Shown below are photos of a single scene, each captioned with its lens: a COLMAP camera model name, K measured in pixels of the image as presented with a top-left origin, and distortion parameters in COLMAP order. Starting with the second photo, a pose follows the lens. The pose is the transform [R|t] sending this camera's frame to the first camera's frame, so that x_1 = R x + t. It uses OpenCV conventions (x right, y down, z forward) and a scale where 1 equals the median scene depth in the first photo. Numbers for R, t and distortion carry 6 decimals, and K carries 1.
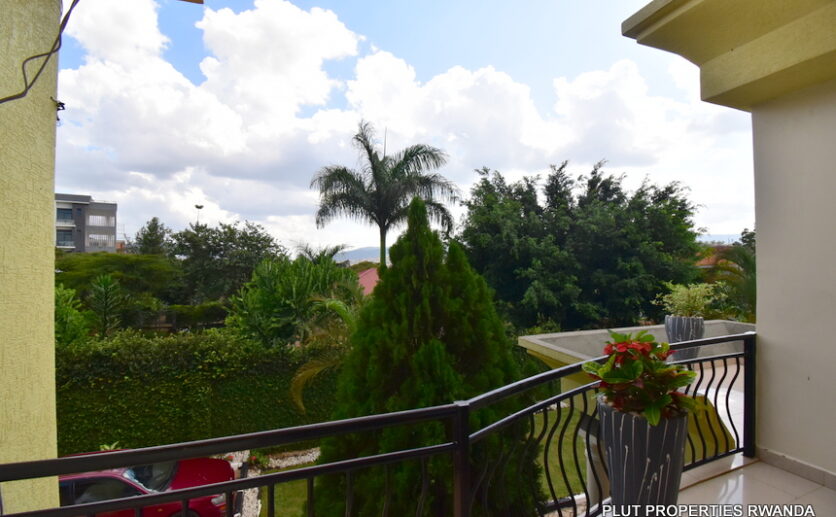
lens RADIAL K [[375.3, 0, 420.7], [0, 375.3, 260.7], [0, 0, 1]] dist [0.003561, -0.000803]
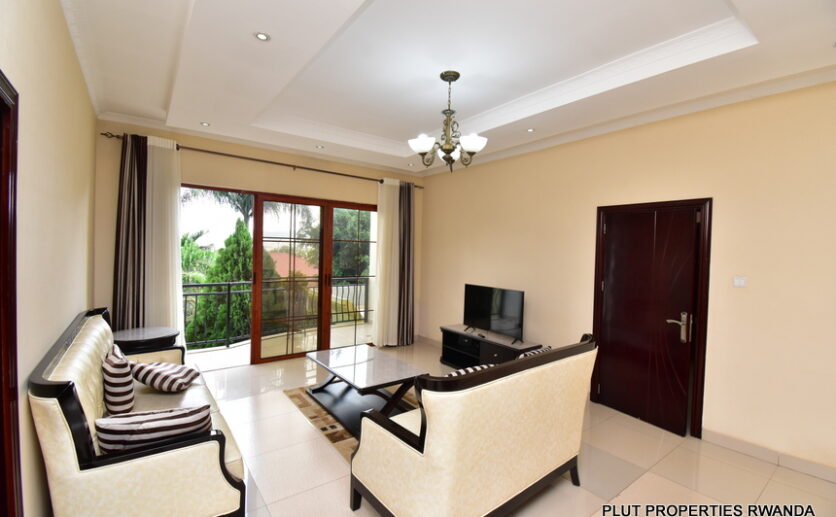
lens RADIAL K [[375.3, 0, 417.8], [0, 375.3, 258.0], [0, 0, 1]] dist [0.003561, -0.000803]
pose [[0.954671, 0.024560, 0.296647, 0.351503], [-0.032155, 0.999268, 0.020749, -0.013681], [-0.295920, -0.029347, 0.954762, -1.434855]]
